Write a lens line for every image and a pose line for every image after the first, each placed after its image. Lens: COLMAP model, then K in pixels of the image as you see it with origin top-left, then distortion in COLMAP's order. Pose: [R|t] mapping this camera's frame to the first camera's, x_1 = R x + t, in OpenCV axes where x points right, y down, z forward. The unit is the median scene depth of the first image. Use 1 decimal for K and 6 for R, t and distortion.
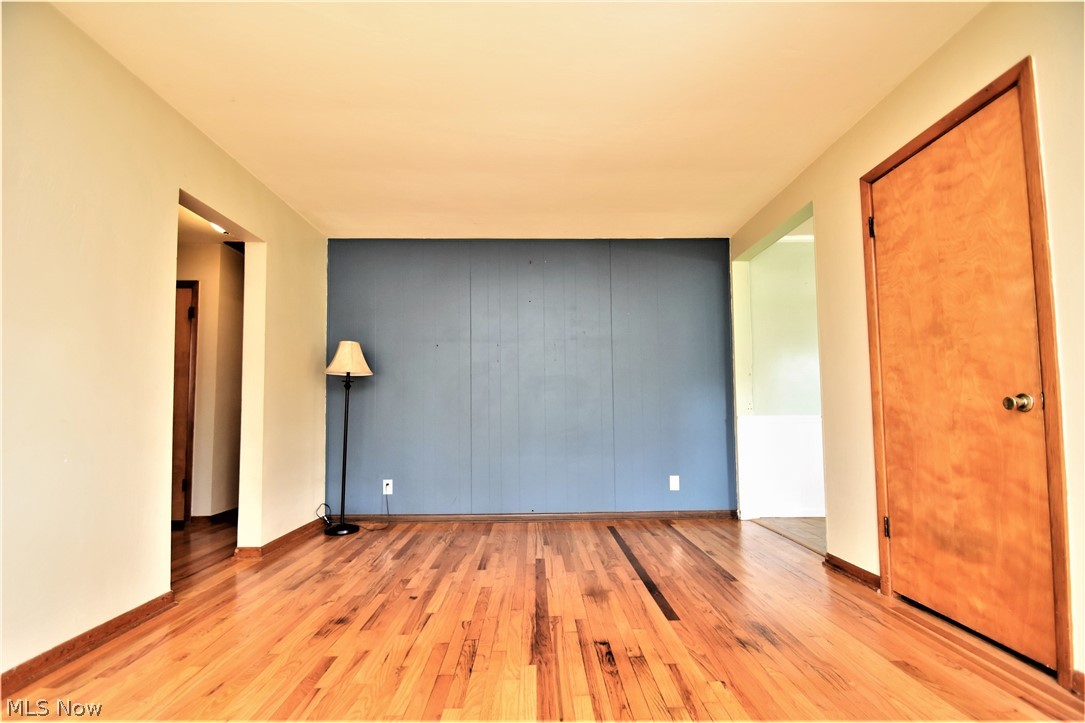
lens RADIAL K [[477.9, 0, 541.6], [0, 477.9, 387.0], [0, 0, 1]] dist [0.013460, -0.015528]
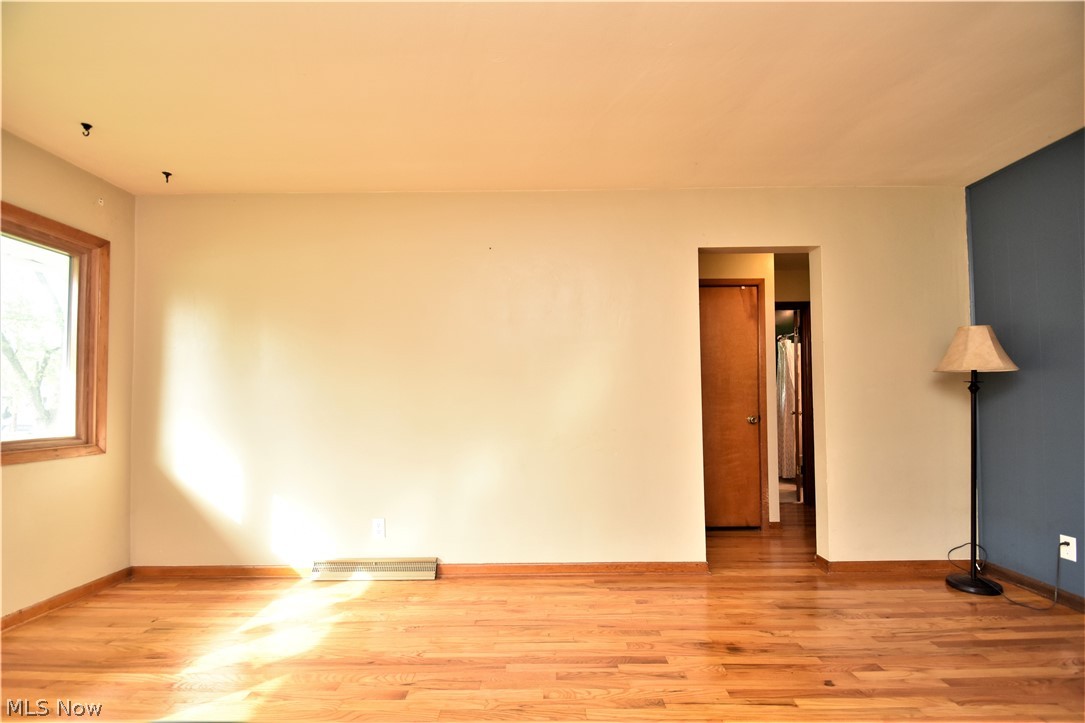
lens RADIAL K [[477.9, 0, 541.6], [0, 477.9, 387.0], [0, 0, 1]] dist [0.013460, -0.015528]
pose [[-0.023860, -0.018260, -0.999549, 0.475506], [0.061516, 0.997912, -0.019699, -0.042428], [0.997821, -0.061958, -0.022687, 0.541402]]
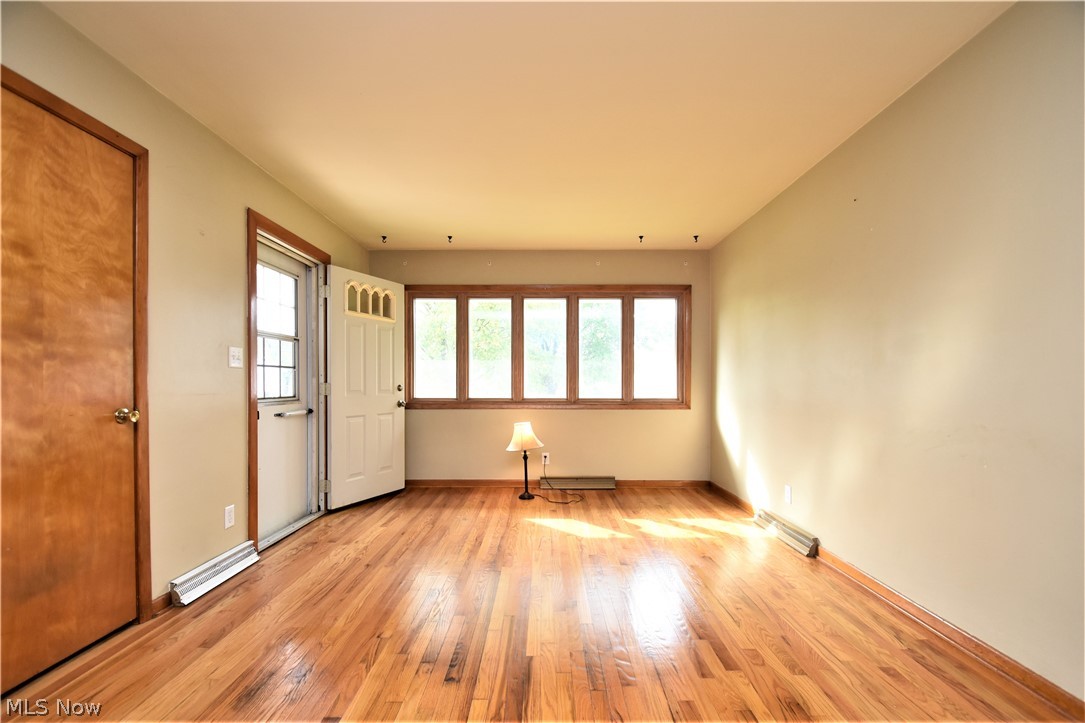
lens RADIAL K [[477.9, 0, 541.6], [0, 477.9, 387.0], [0, 0, 1]] dist [0.013460, -0.015528]
pose [[-0.999620, 0.010398, 0.025520, -0.053423], [0.009266, 0.998985, -0.044088, 0.014383], [-0.025952, -0.043835, -0.998702, 1.405285]]
